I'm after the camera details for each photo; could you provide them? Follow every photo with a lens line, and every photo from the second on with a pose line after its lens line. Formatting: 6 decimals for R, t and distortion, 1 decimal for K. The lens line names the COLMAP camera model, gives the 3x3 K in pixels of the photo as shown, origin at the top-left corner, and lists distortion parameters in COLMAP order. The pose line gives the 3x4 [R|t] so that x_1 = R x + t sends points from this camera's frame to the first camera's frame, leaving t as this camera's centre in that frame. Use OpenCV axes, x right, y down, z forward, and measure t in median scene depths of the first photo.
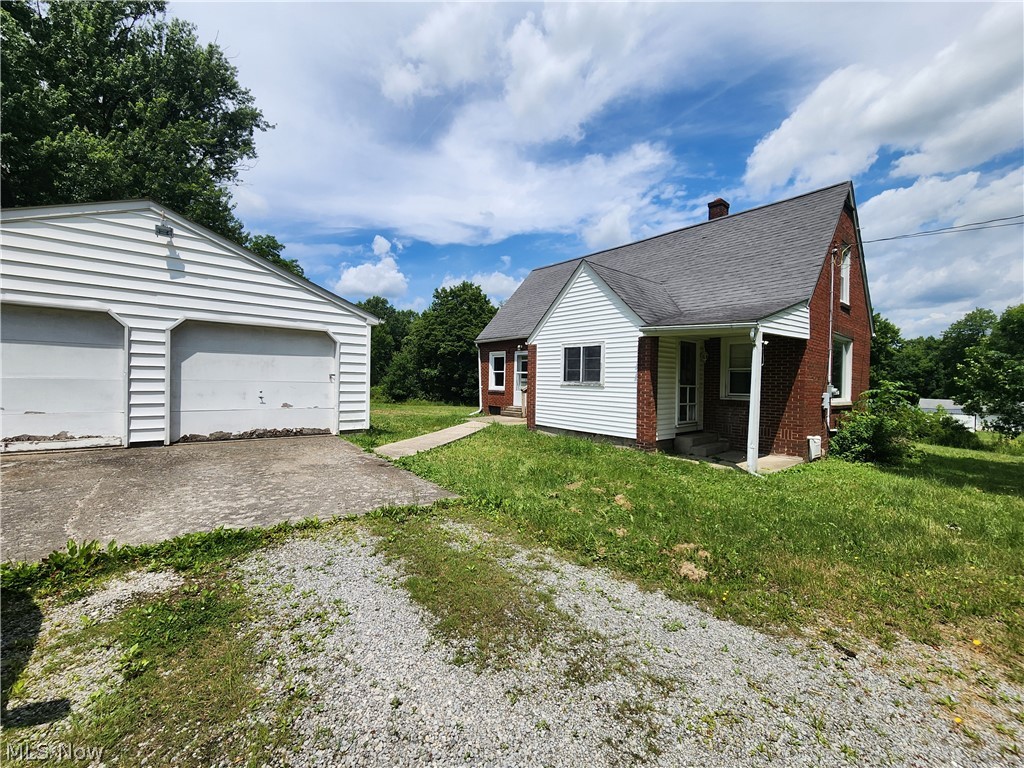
lens RADIAL K [[420.3, 0, 513.1], [0, 420.3, 385.9], [0, 0, 1]] dist [0.000969, -0.000375]
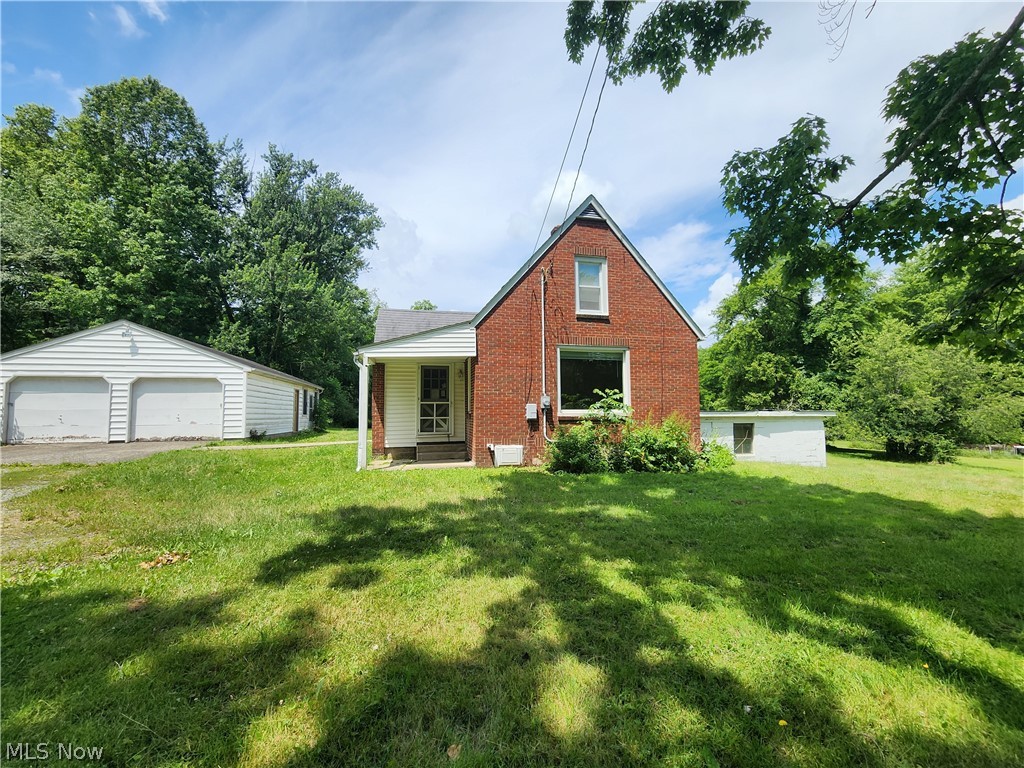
lens RADIAL K [[420.3, 0, 507.8], [0, 420.3, 382.4], [0, 0, 1]] dist [0.000969, -0.000375]
pose [[0.889857, -0.061305, -0.452102, 1.623045], [0.022596, 0.995637, -0.090535, 0.078953], [0.455680, 0.070347, 0.887360, 0.065919]]
